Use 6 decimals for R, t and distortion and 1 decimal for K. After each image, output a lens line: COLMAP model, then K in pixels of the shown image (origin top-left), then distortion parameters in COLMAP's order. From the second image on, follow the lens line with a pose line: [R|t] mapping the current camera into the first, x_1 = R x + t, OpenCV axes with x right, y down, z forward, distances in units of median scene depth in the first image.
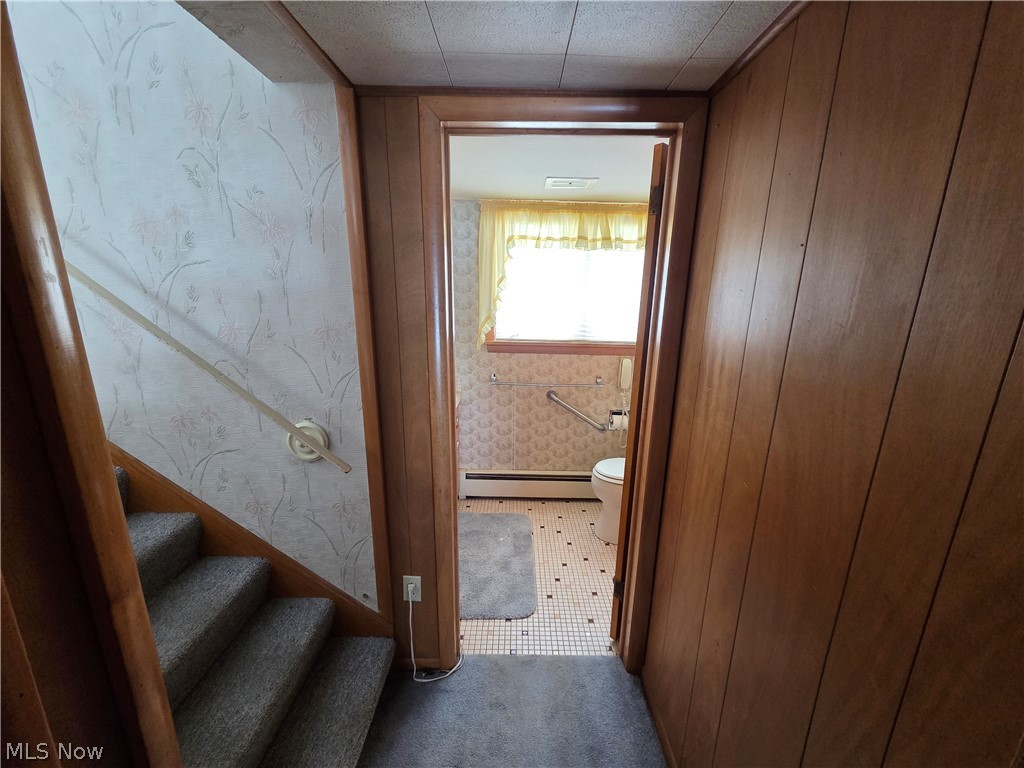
lens RADIAL K [[419.6, 0, 514.2], [0, 419.6, 397.3], [0, 0, 1]] dist [0.002009, -0.000142]
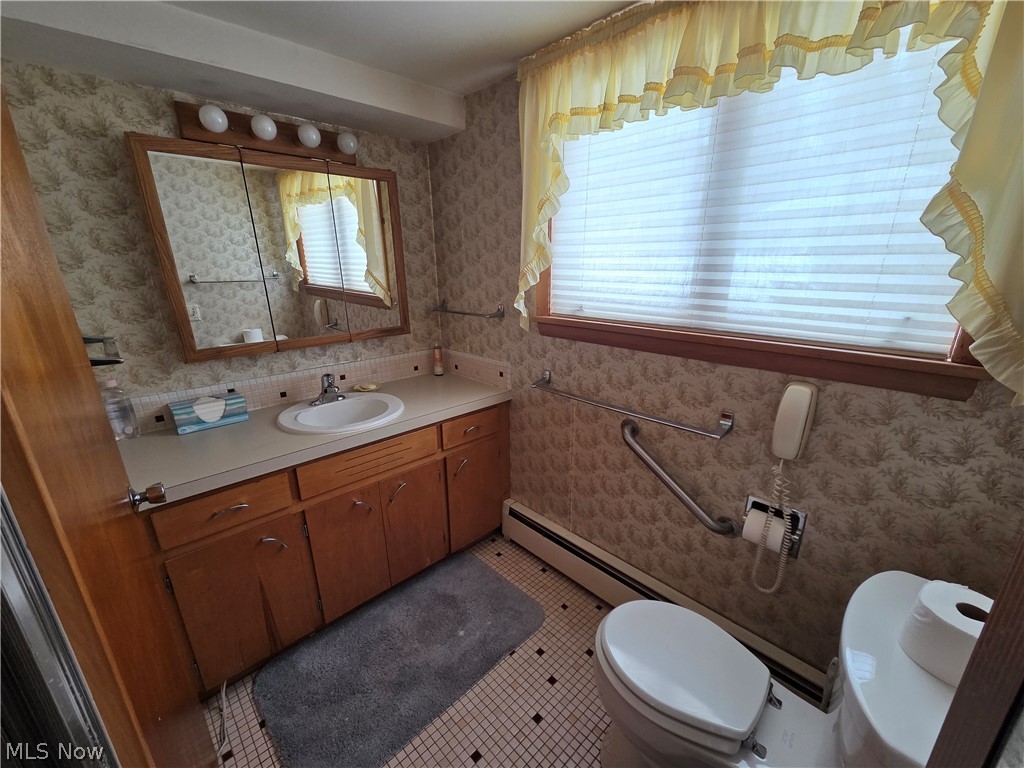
lens RADIAL K [[412.0, 0, 514.3], [0, 412.0, 397.2], [0, 0, 1]] dist [0.003138, 0.000090]
pose [[0.714059, 0.195937, -0.672108, 0.331543], [-0.167378, 0.979975, 0.107862, -0.076300], [0.679782, 0.035476, 0.732555, 0.535007]]
